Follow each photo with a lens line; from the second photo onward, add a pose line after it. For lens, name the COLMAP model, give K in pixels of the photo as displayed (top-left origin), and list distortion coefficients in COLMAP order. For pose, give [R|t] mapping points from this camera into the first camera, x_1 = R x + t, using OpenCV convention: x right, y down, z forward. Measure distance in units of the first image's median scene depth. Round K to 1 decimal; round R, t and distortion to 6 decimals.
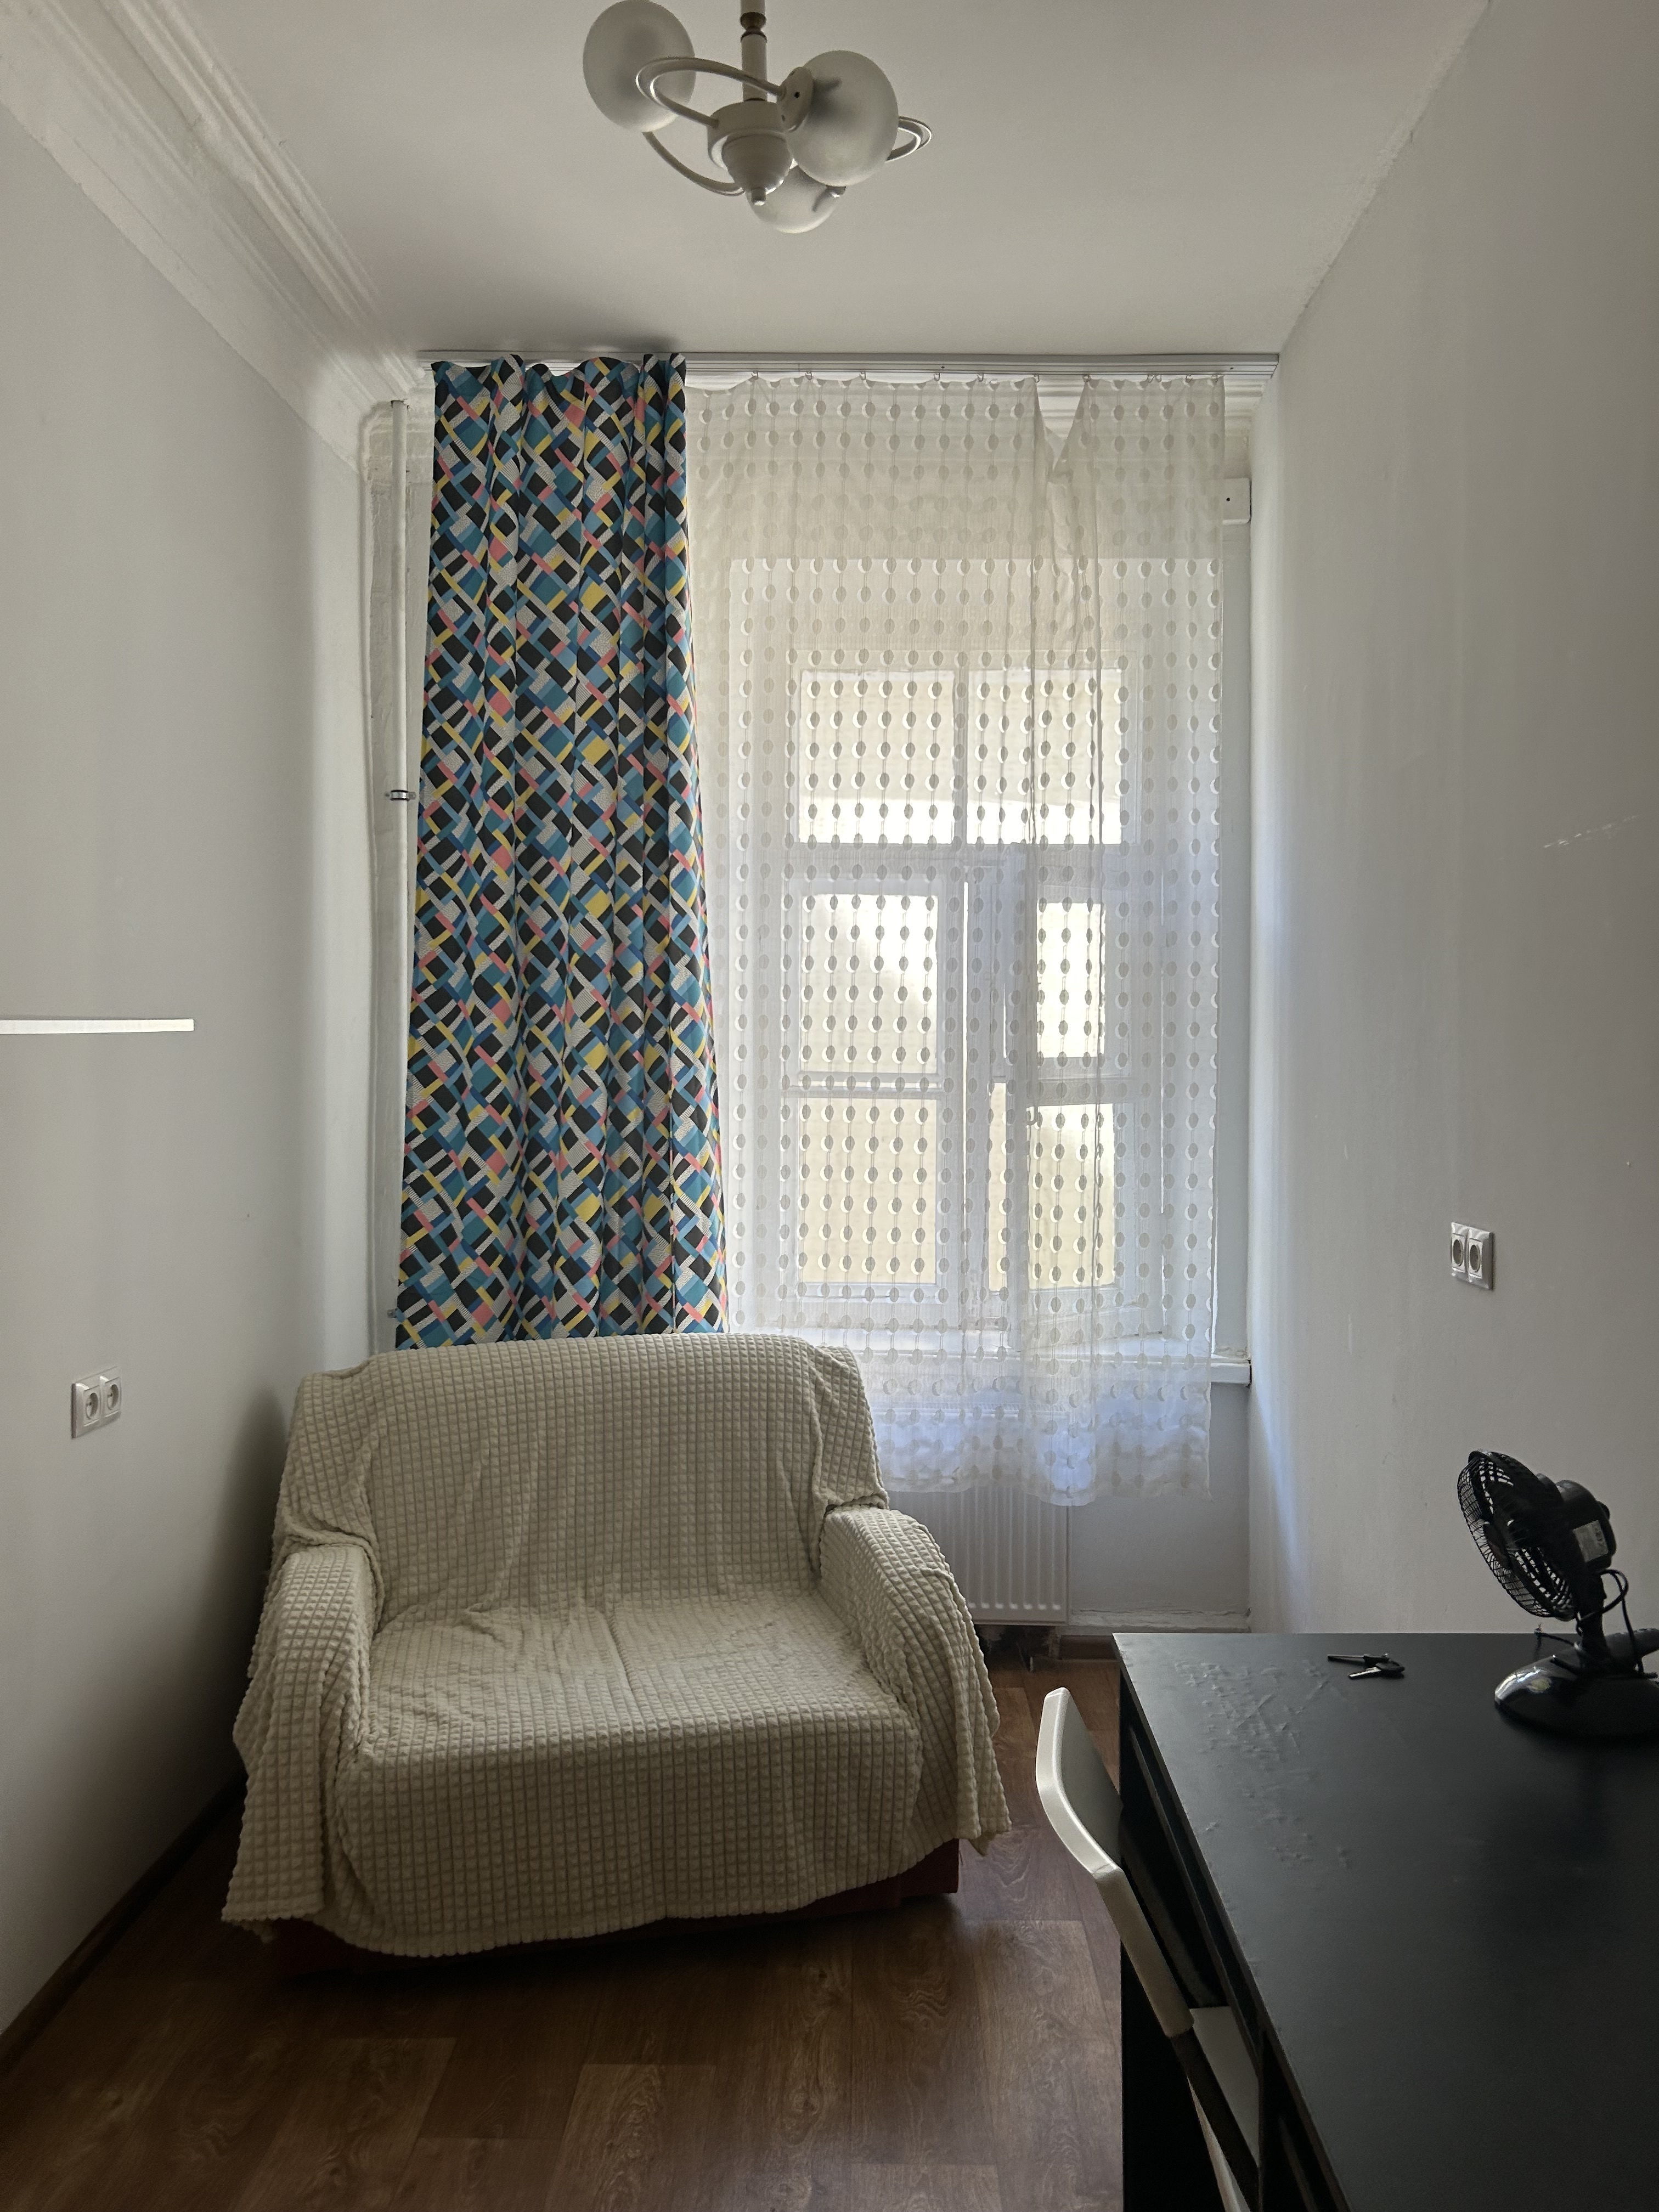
lens RADIAL K [[1660.8, 0, 839.4], [0, 1660.8, 1102.8], [0, 0, 1]] dist [0.032929, -0.021049]
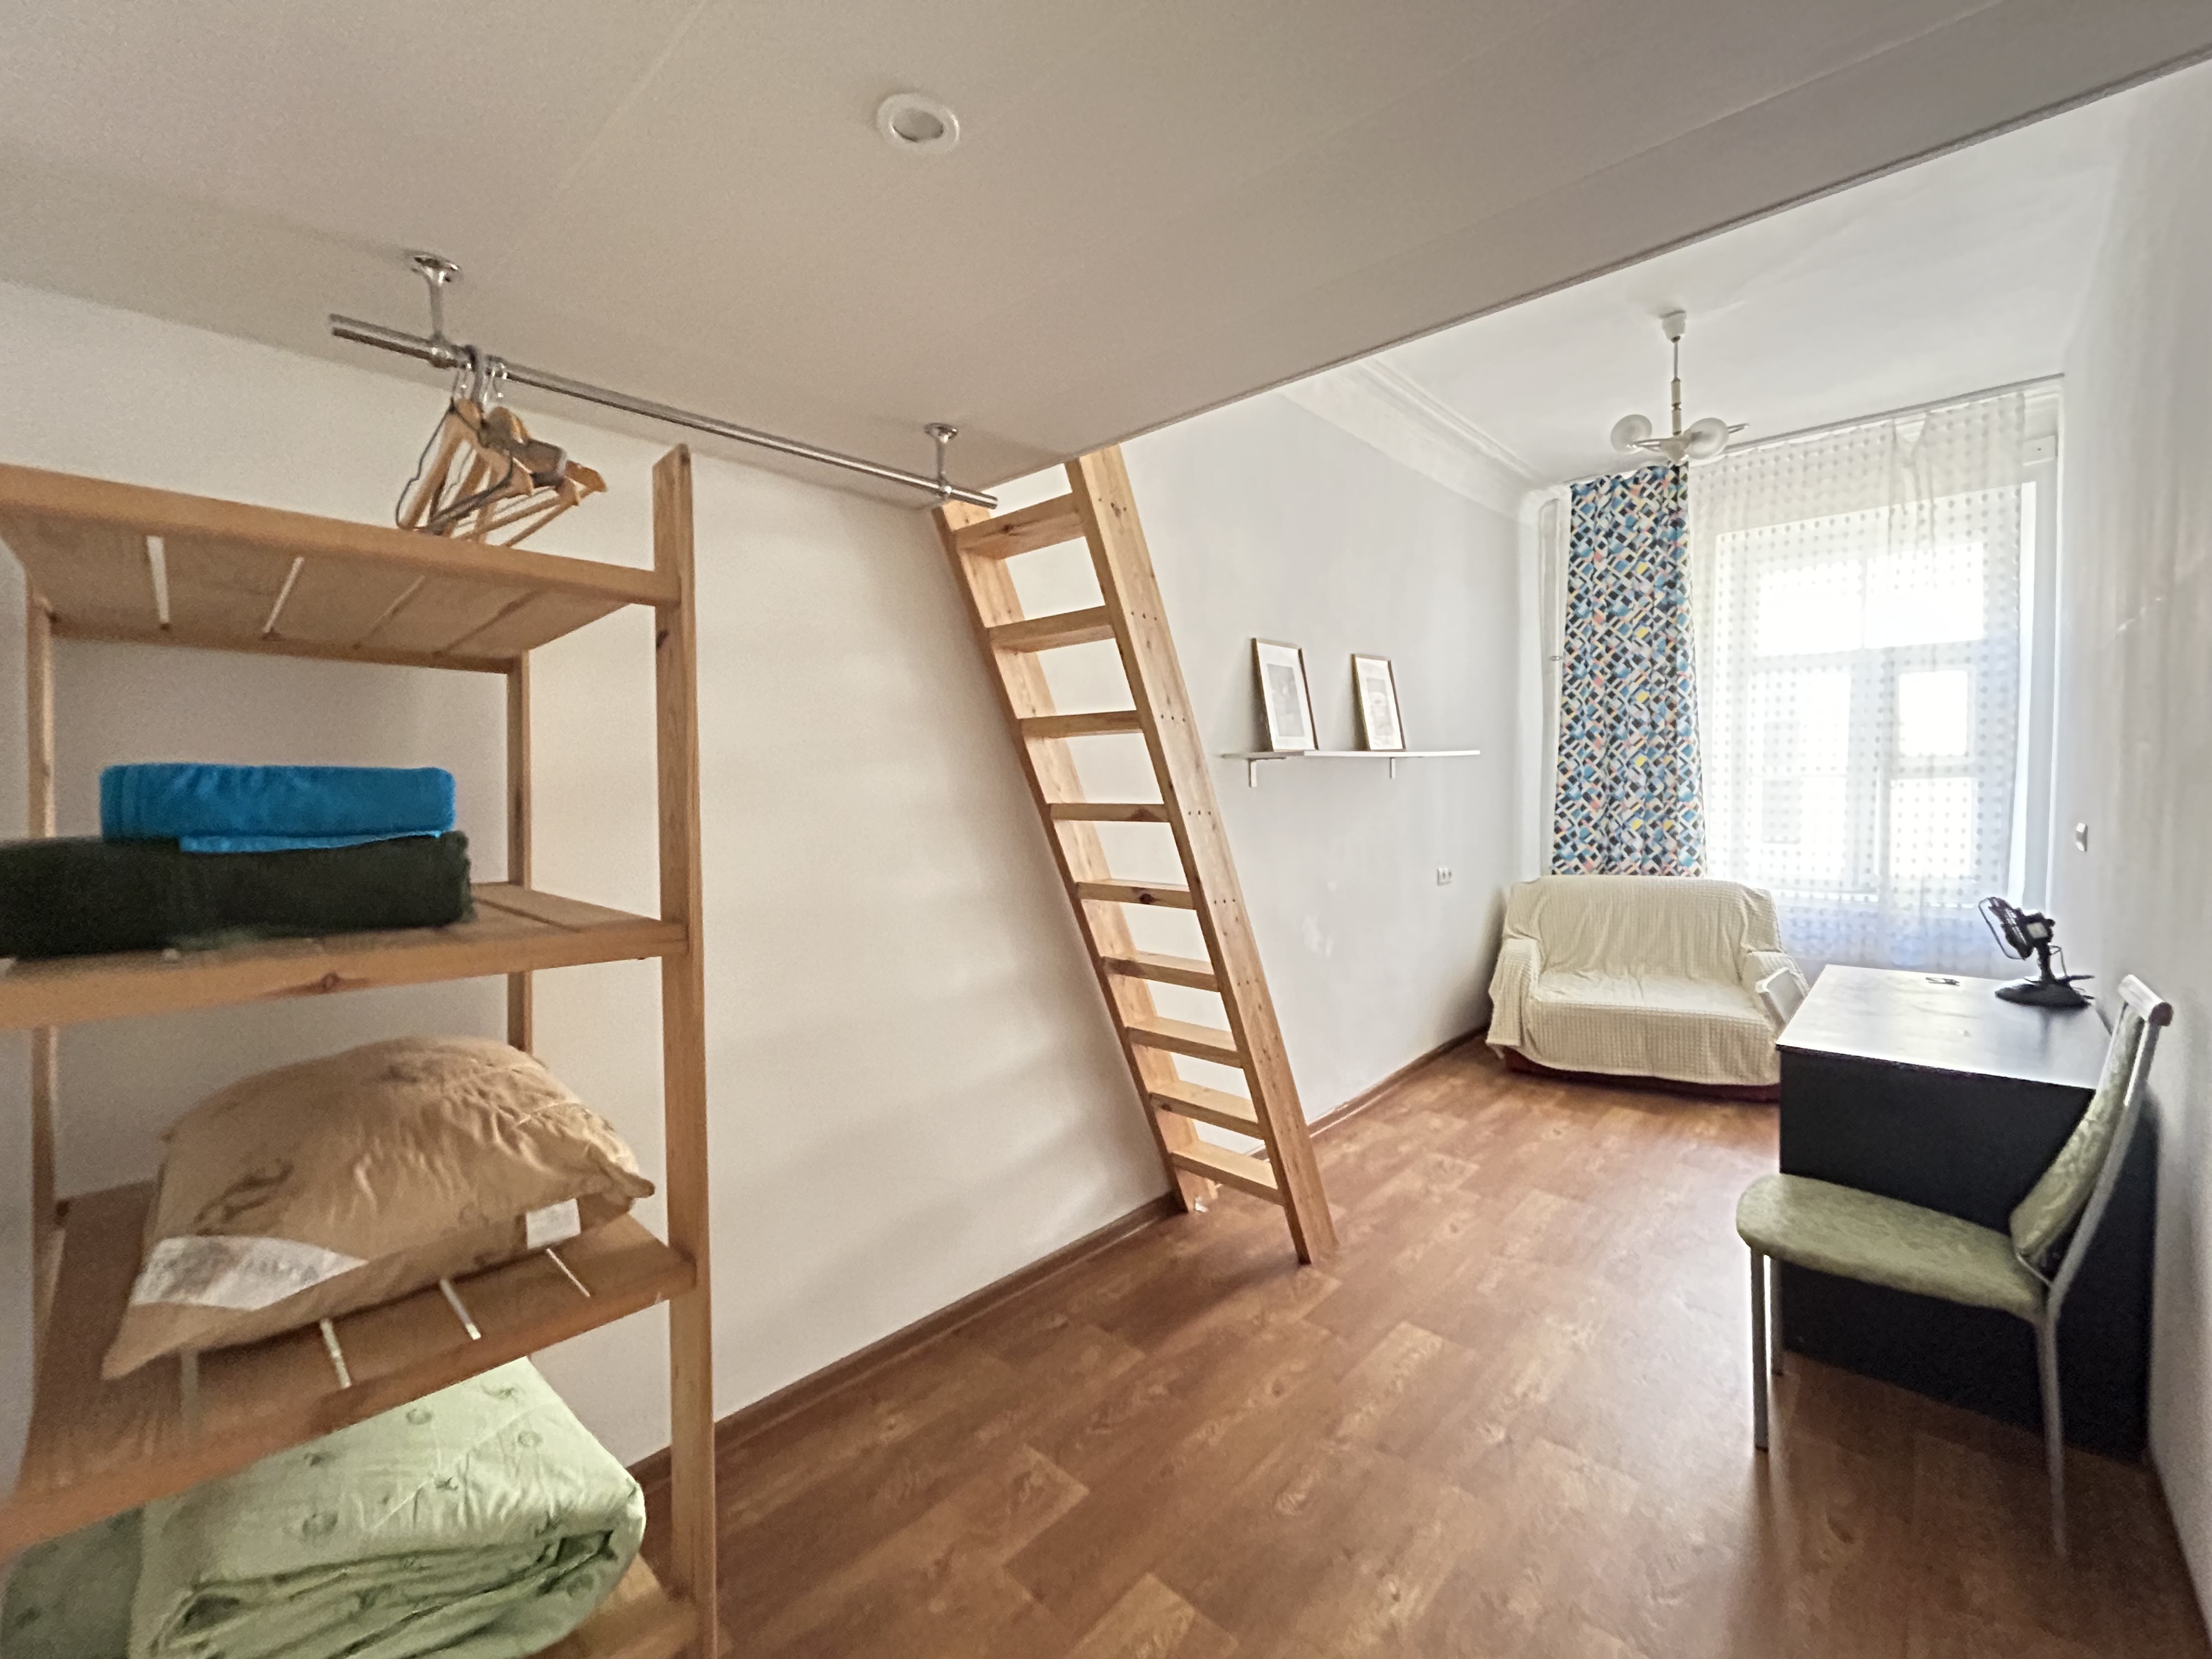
lens RADIAL K [[894.9, 0, 1119.2], [0, 894.9, 819.2], [0, 0, 1]] dist [-0.000209, 0.000837]
pose [[0.750099, 0.011984, -0.661216, 0.141187], [0.000308, 0.999829, 0.018469, 0.031534], [0.661325, -0.014057, 0.749968, -0.456991]]
